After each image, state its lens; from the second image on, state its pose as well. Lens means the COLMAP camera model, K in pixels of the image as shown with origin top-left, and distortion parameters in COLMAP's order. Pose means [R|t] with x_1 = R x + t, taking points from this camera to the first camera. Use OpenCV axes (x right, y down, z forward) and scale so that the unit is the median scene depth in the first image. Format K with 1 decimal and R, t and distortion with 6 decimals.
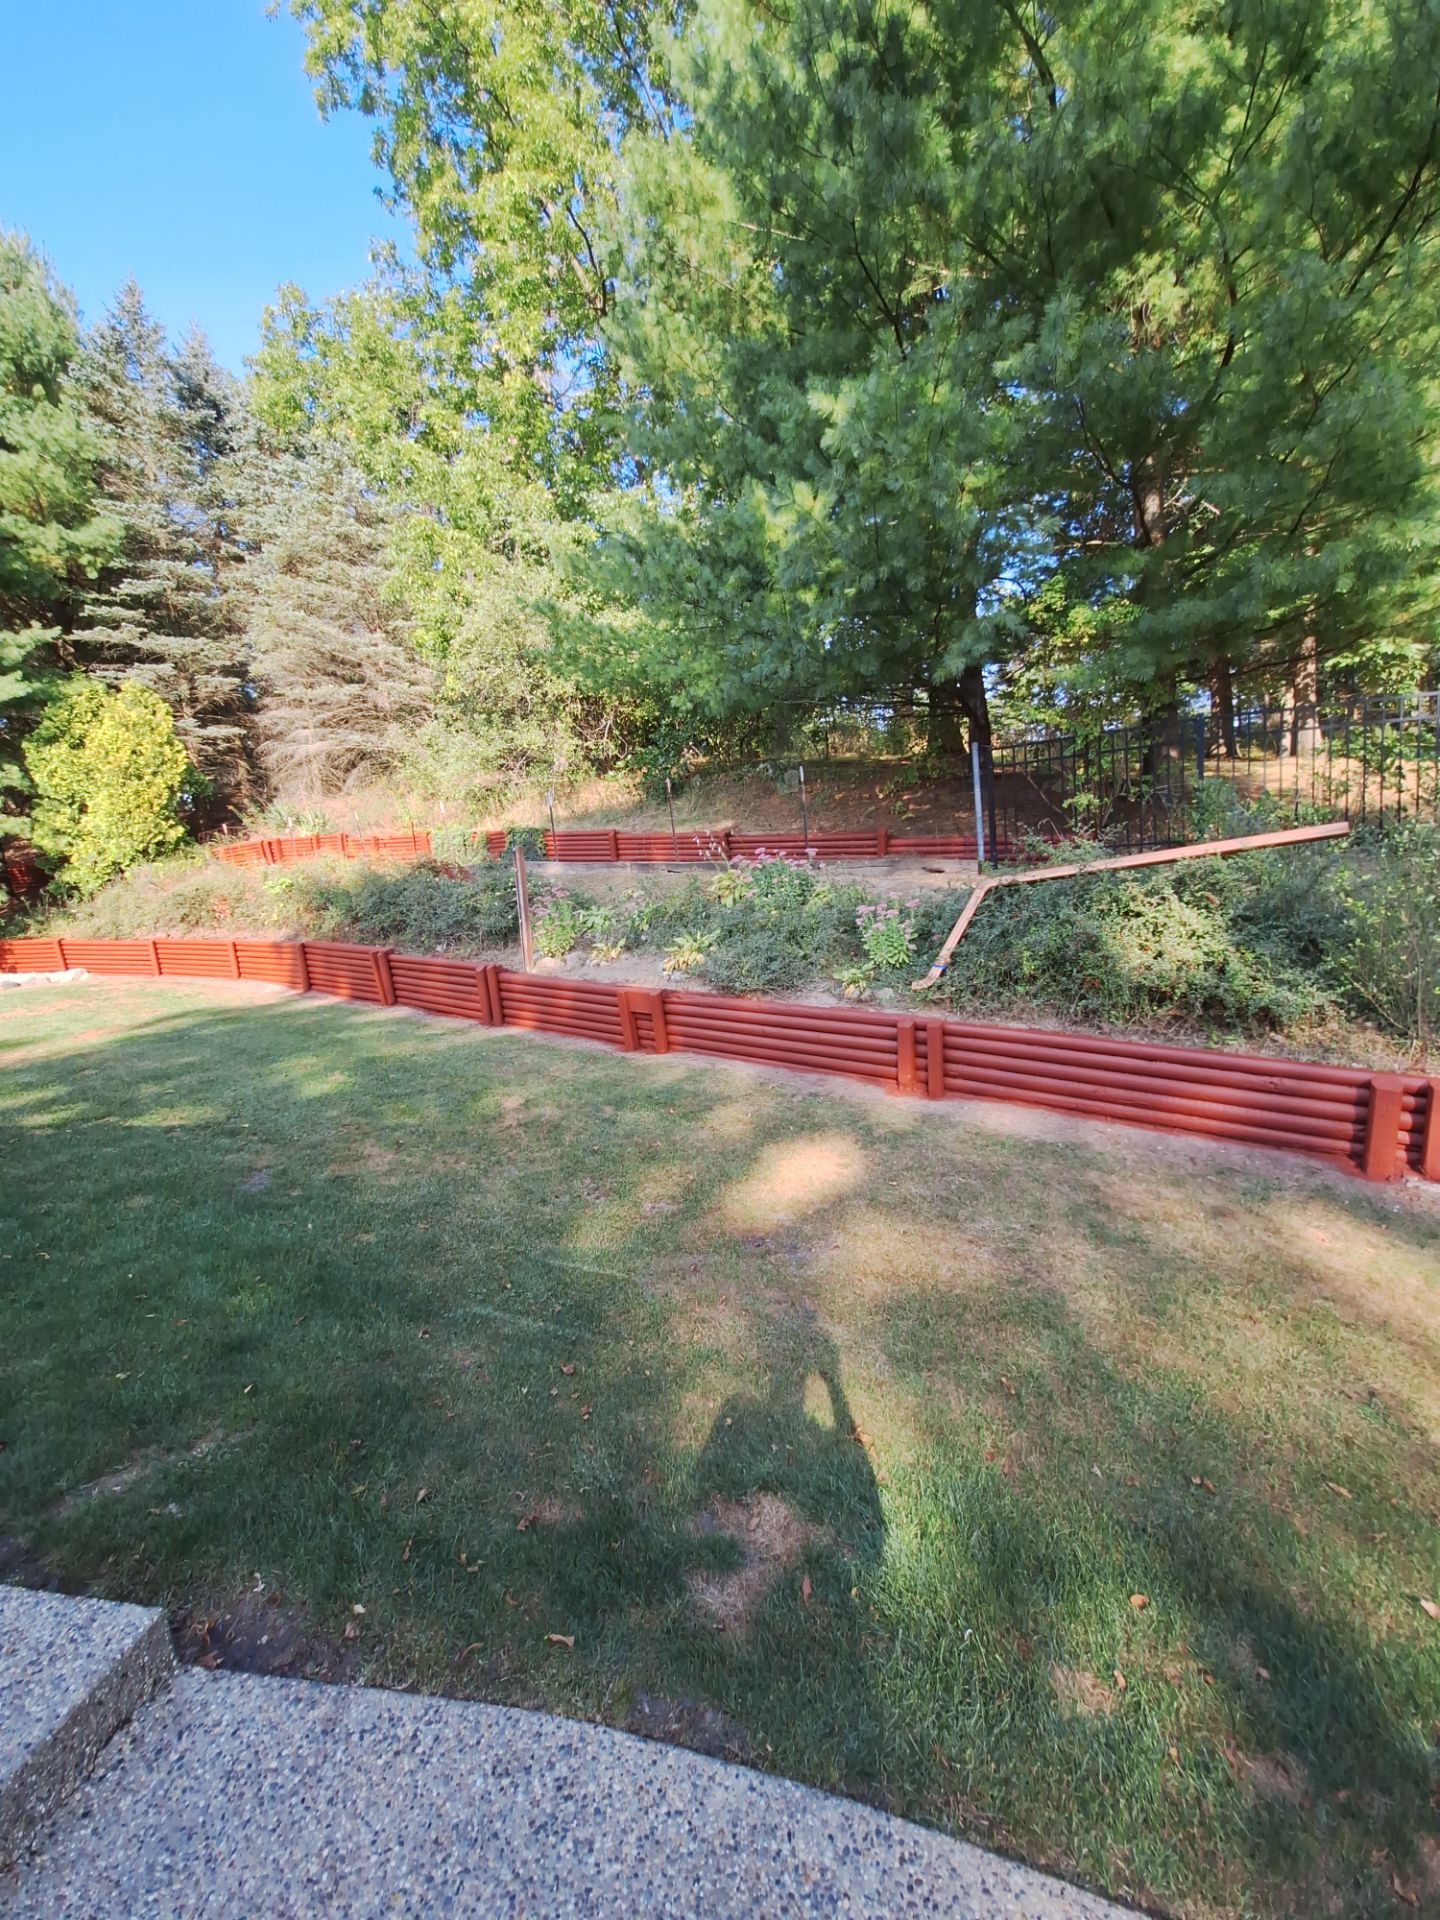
lens RADIAL K [[758.2, 0, 714.9], [0, 758.2, 942.4], [0, 0, 1]] dist [-0.020213, -0.000238]
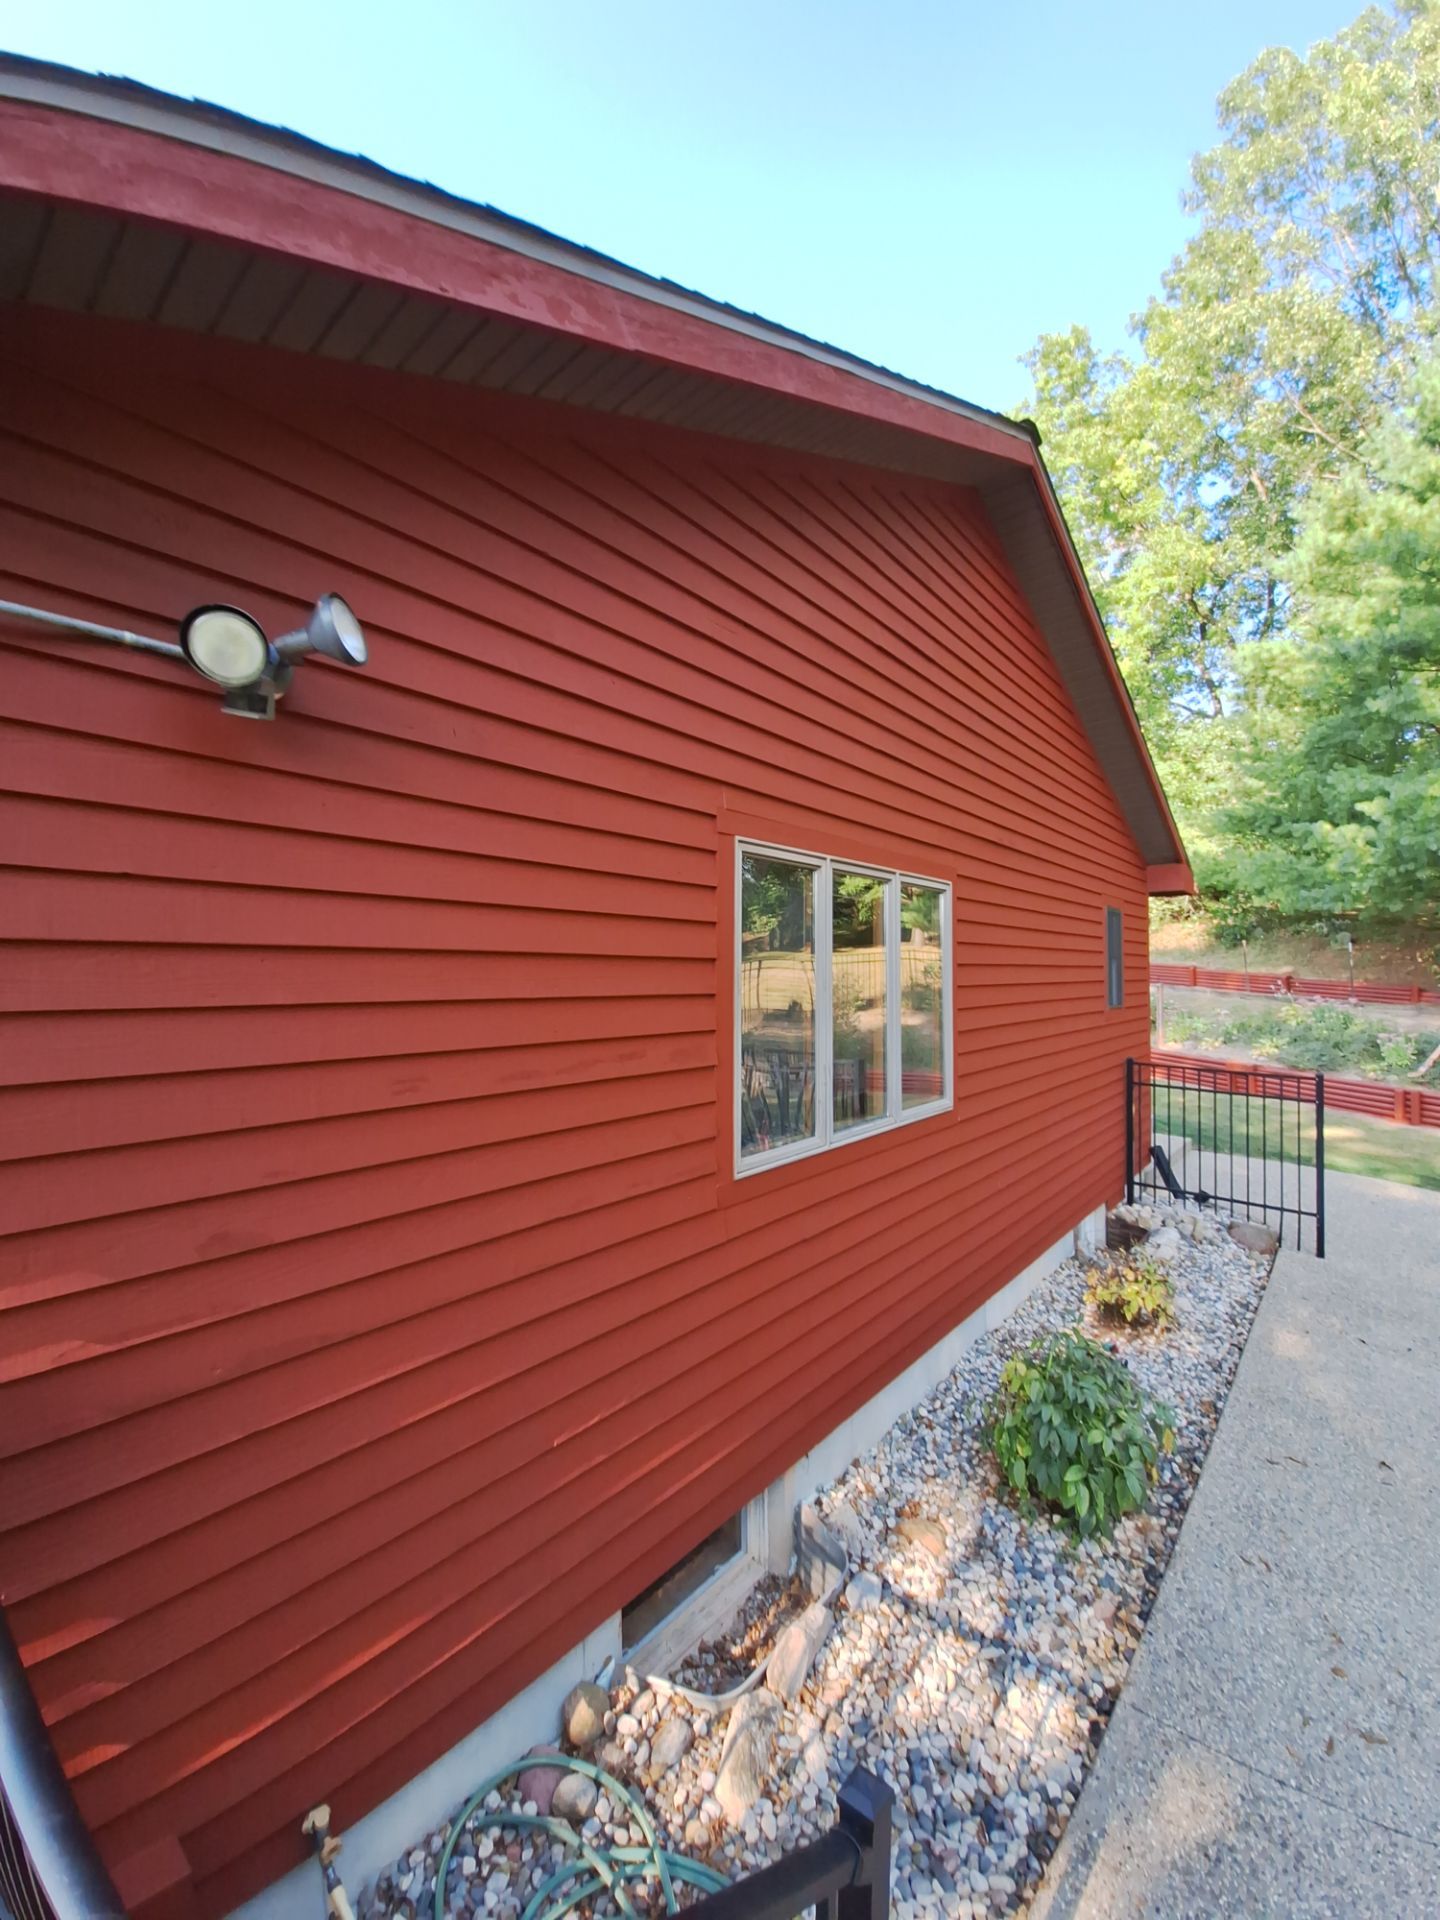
lens RADIAL K [[758.2, 0, 714.9], [0, 758.2, 942.4], [0, 0, 1]] dist [-0.020213, -0.000238]
pose [[0.821633, 0.048077, -0.567986, -0.121882], [-0.112233, 0.990576, -0.078507, 0.055517], [0.558858, 0.128251, 0.819286, -1.375769]]
